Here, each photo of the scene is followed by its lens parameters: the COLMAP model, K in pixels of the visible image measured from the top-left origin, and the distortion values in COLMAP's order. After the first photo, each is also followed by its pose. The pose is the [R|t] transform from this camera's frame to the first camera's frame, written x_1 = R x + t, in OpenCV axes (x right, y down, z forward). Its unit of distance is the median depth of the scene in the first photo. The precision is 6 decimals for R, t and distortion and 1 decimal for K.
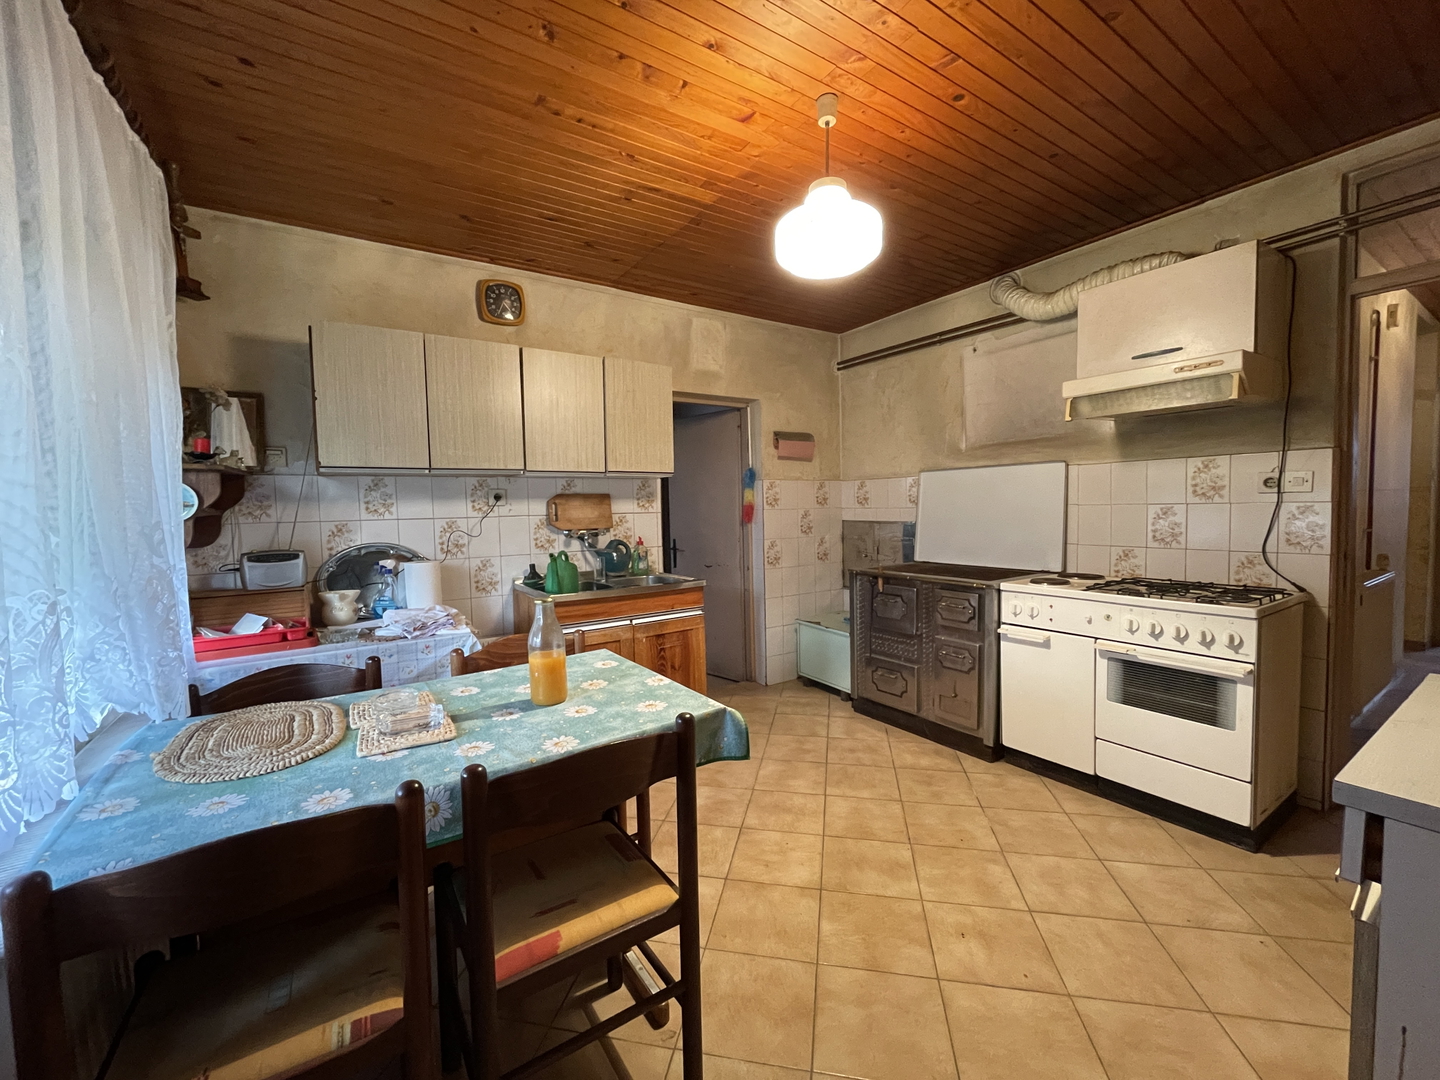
lens RADIAL K [[585.6, 0, 722.0], [0, 585.6, 537.6], [0, 0, 1]] dist [-0.003150, 0.000059]
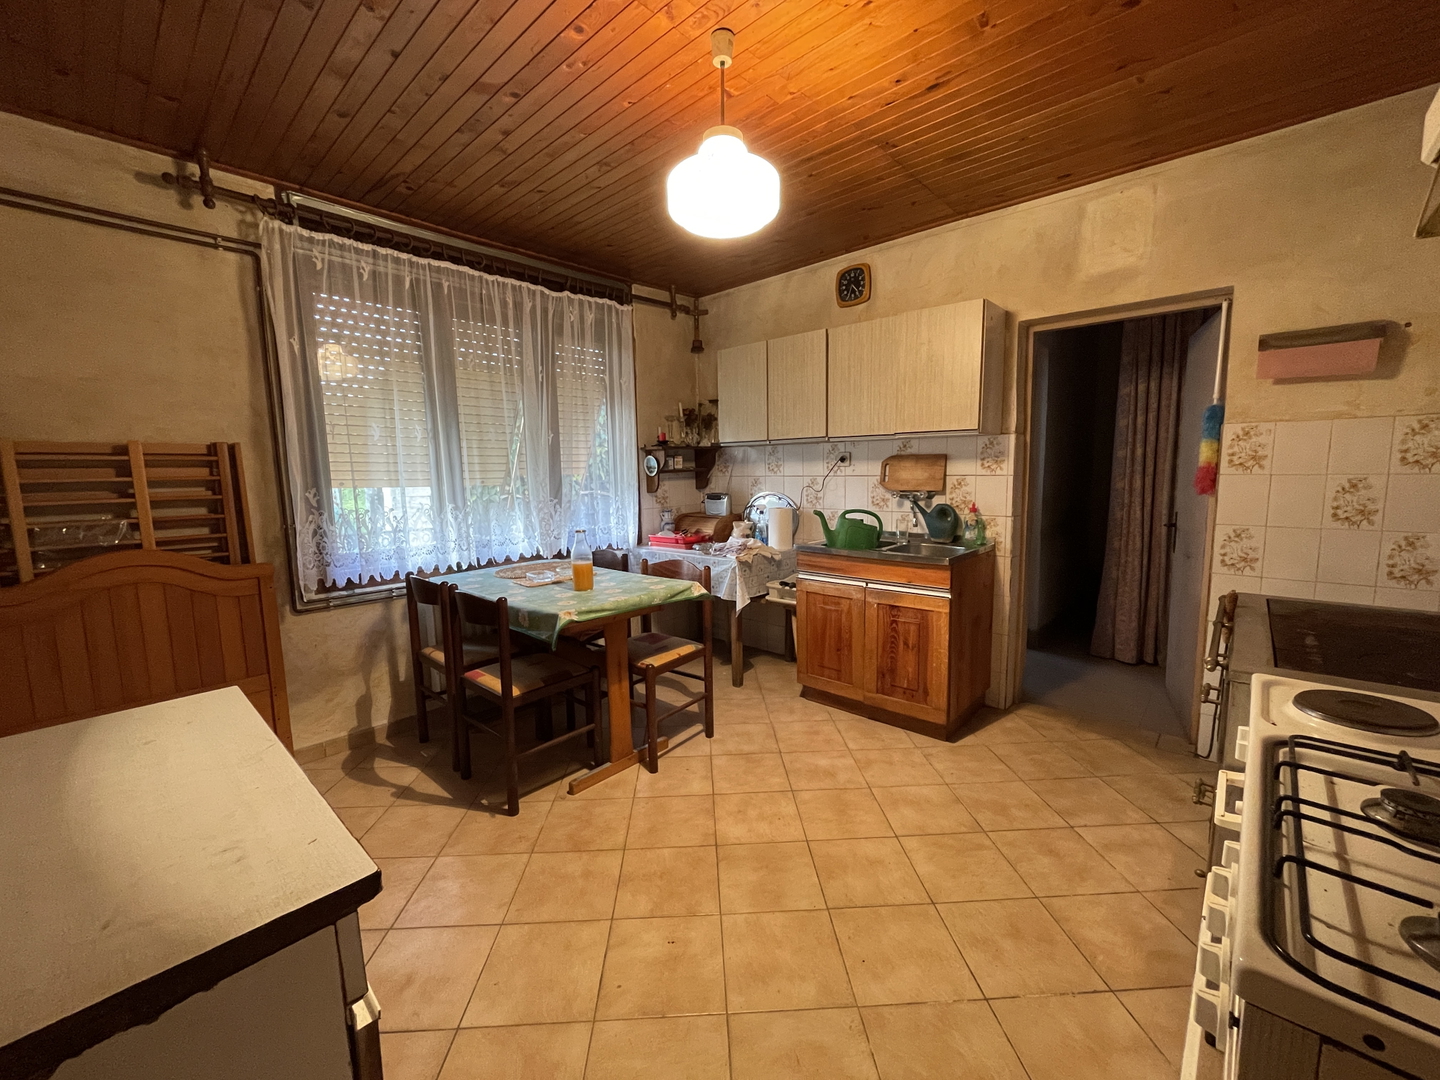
lens RADIAL K [[585.6, 0, 715.9], [0, 585.6, 537.7], [0, 0, 1]] dist [-0.003150, 0.000059]
pose [[0.240186, 0.130342, -0.961936, 0.722119], [-0.040744, 0.991425, 0.124164, -0.049895], [0.969872, 0.009370, 0.243437, 0.481687]]
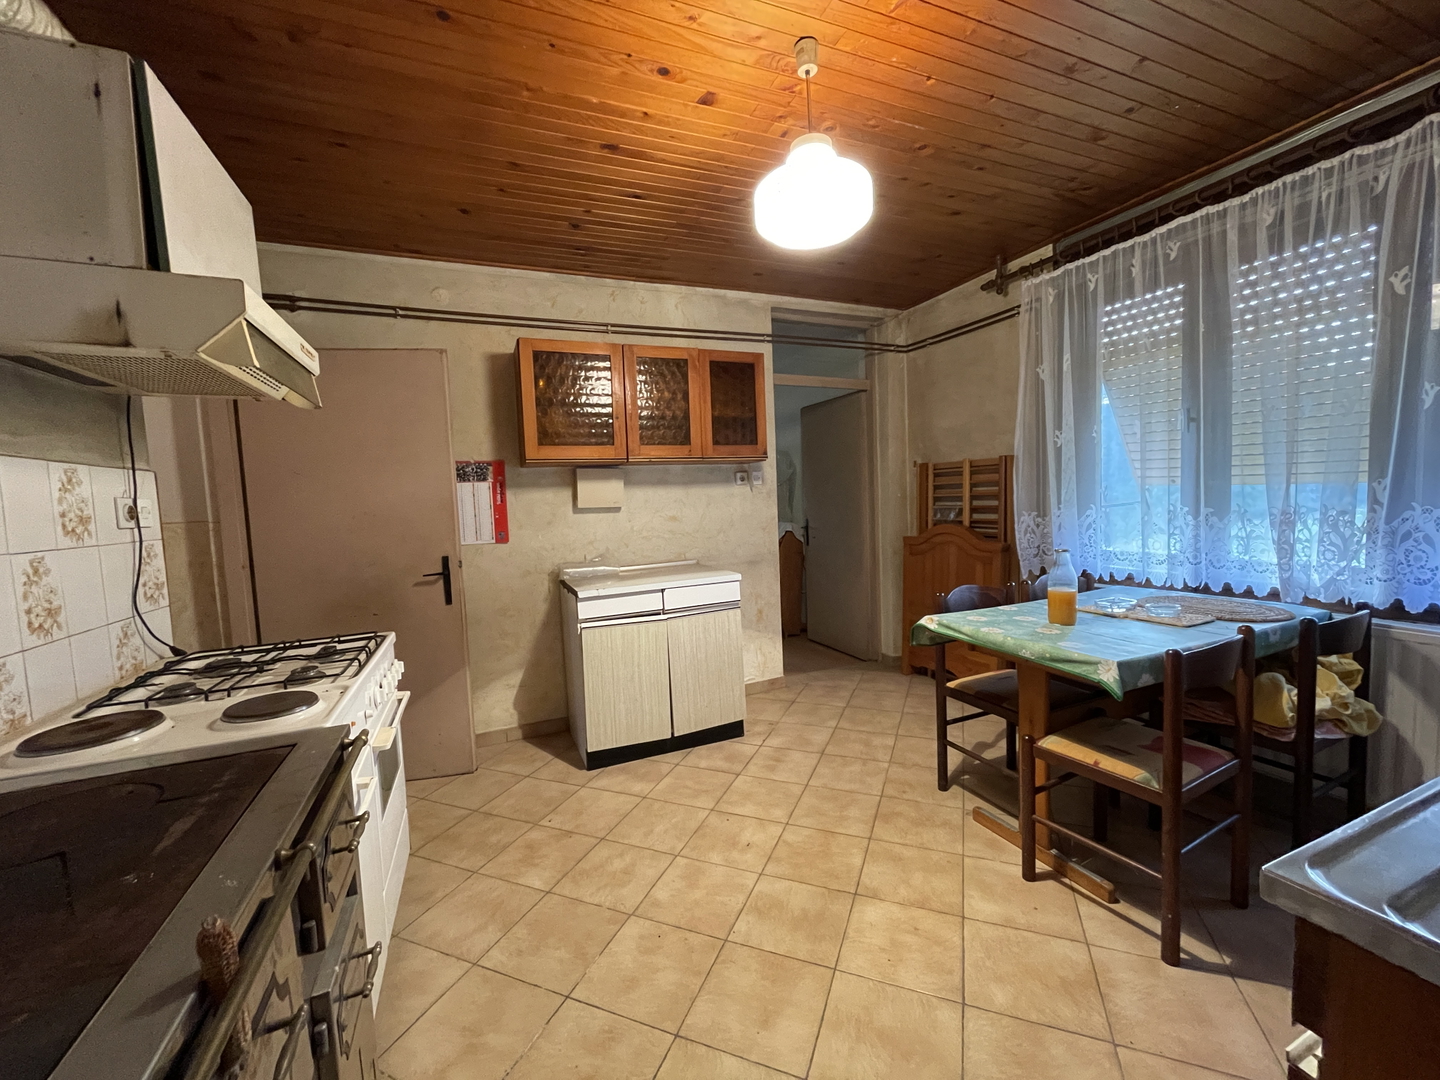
lens RADIAL K [[585.6, 0, 727.9], [0, 585.6, 541.4], [0, 0, 1]] dist [-0.003150, 0.000059]
pose [[-0.981020, 0.051975, 0.186811, 0.107268], [0.076941, 0.988658, 0.128977, -0.075575], [-0.177988, 0.140903, -0.973892, 1.237101]]
